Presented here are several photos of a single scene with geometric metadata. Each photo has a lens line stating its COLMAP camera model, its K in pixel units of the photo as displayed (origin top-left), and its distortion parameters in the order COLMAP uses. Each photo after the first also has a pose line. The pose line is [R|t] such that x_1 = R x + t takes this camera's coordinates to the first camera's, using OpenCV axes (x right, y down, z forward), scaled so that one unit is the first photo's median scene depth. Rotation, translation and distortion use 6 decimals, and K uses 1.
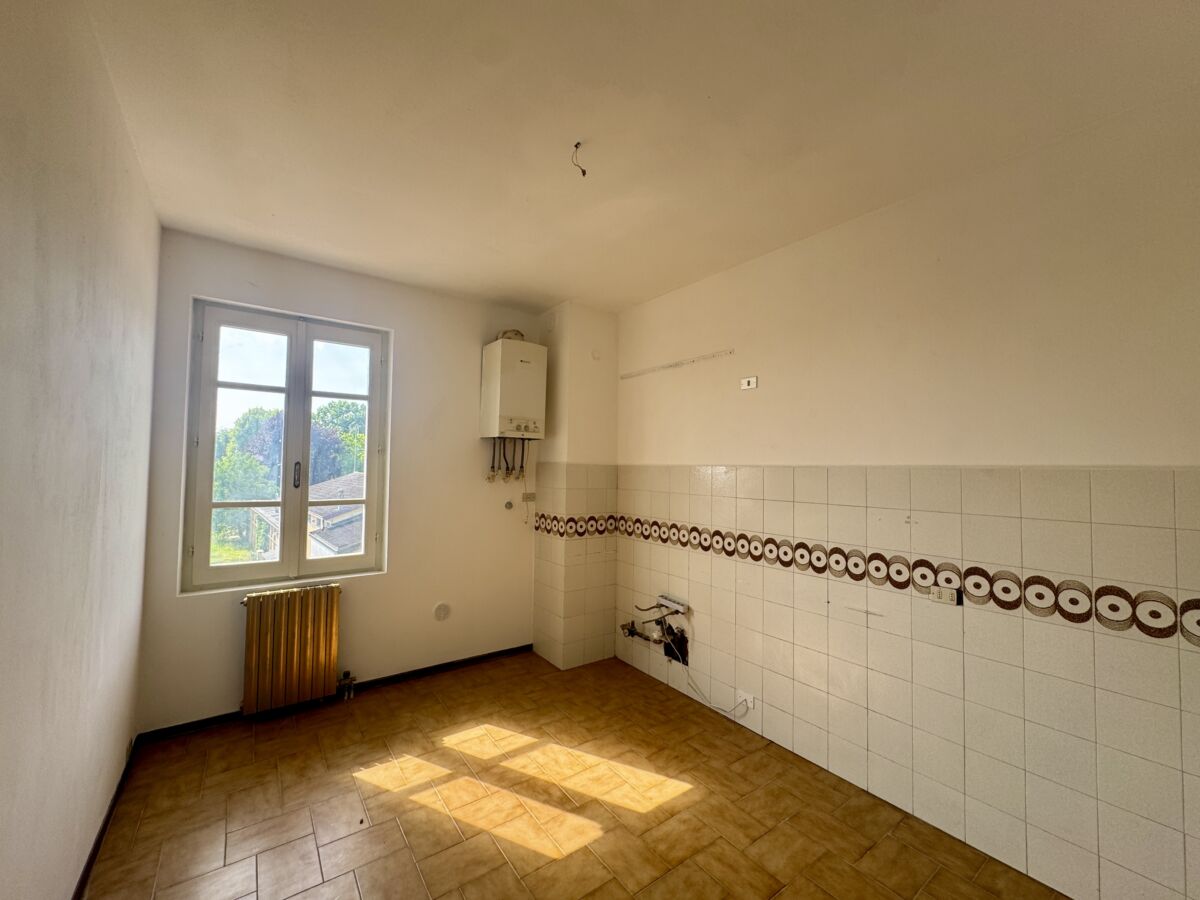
lens RADIAL K [[478.4, 0, 597.3], [0, 478.4, 452.1], [0, 0, 1]] dist [-0.001888, 0.000103]
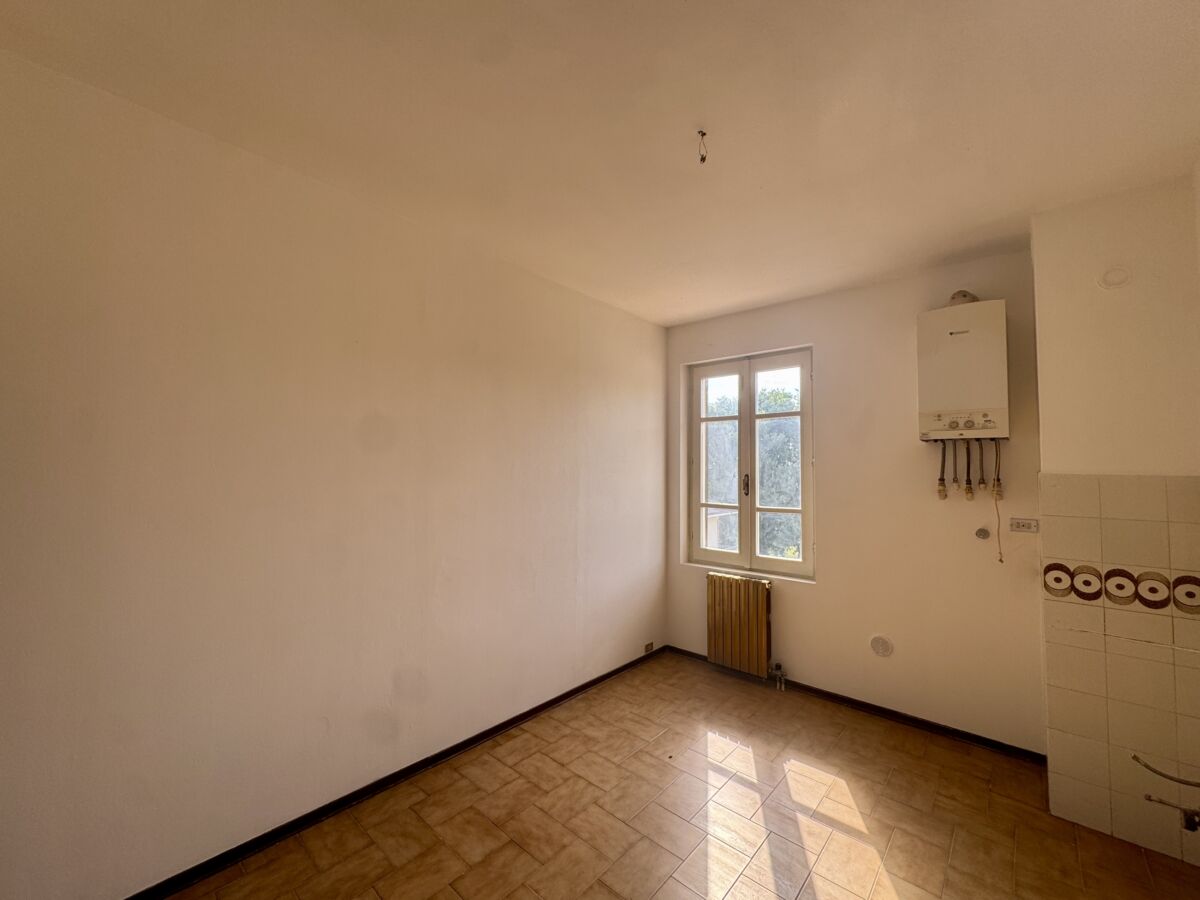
lens RADIAL K [[478.4, 0, 601.4], [0, 478.4, 451.7], [0, 0, 1]] dist [-0.001888, 0.000103]
pose [[0.214912, -0.055300, -0.975067, 0.498085], [0.021591, 0.998421, -0.051865, 0.018286], [0.976395, -0.009906, 0.215767, 0.371582]]
